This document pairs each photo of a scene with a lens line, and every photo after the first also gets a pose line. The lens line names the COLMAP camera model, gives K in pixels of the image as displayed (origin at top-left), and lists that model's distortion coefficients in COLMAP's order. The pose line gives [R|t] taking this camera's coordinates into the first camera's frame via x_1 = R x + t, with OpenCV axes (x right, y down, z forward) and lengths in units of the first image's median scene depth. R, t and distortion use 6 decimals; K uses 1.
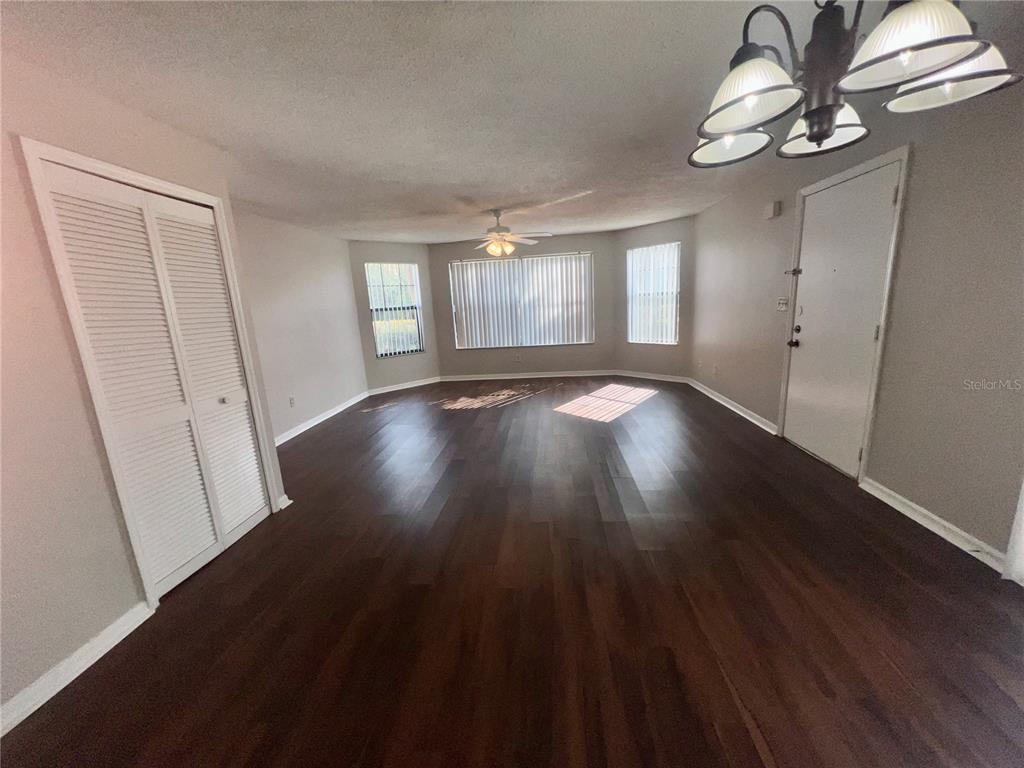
lens RADIAL K [[413.1, 0, 507.9], [0, 413.1, 394.1], [0, 0, 1]] dist [-0.001065, -0.000098]
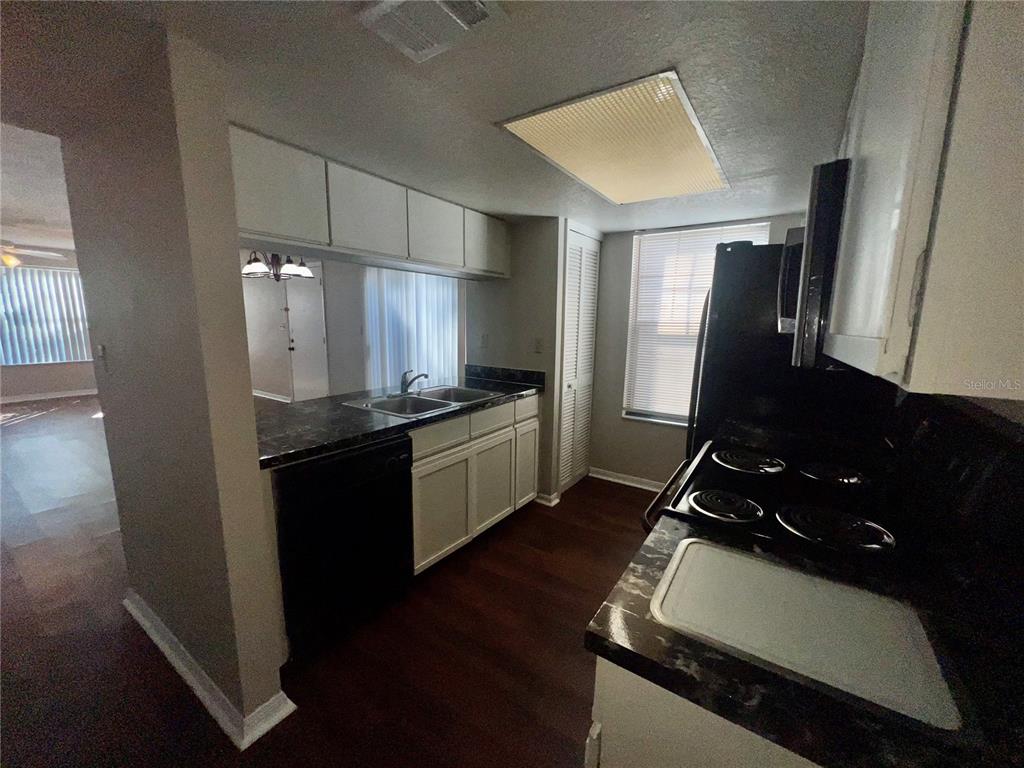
lens RADIAL K [[408.9, 0, 512.0], [0, 408.9, 384.0], [0, 0, 1]] dist [-0.001870, -0.000168]
pose [[0.478220, -0.082530, 0.874354, -0.217260], [0.153031, 0.988175, 0.009574, 0.082825], [-0.864805, 0.129224, 0.485195, -0.351002]]
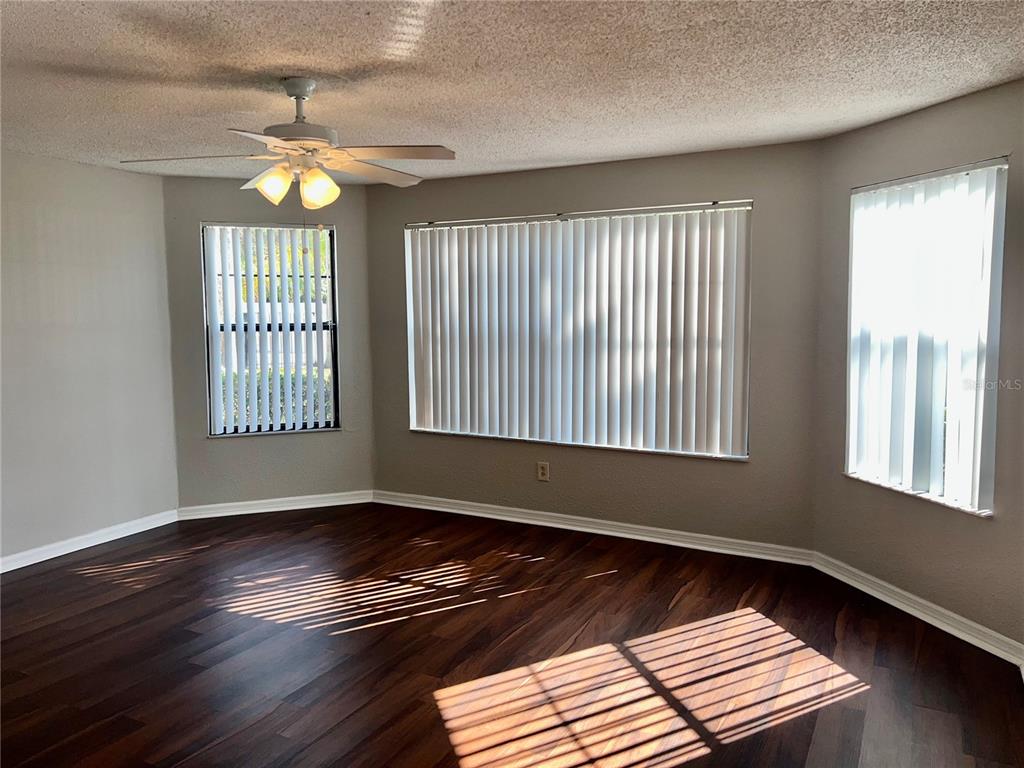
lens RADIAL K [[764.1, 0, 506.3], [0, 764.1, 377.4], [0, 0, 1]] dist [0.065404, -0.097435]
pose [[0.921314, 0.084417, -0.379544, 0.279995], [-0.126850, 0.987995, -0.088171, -0.117597], [0.367544, 0.129378, 0.920963, 0.356738]]
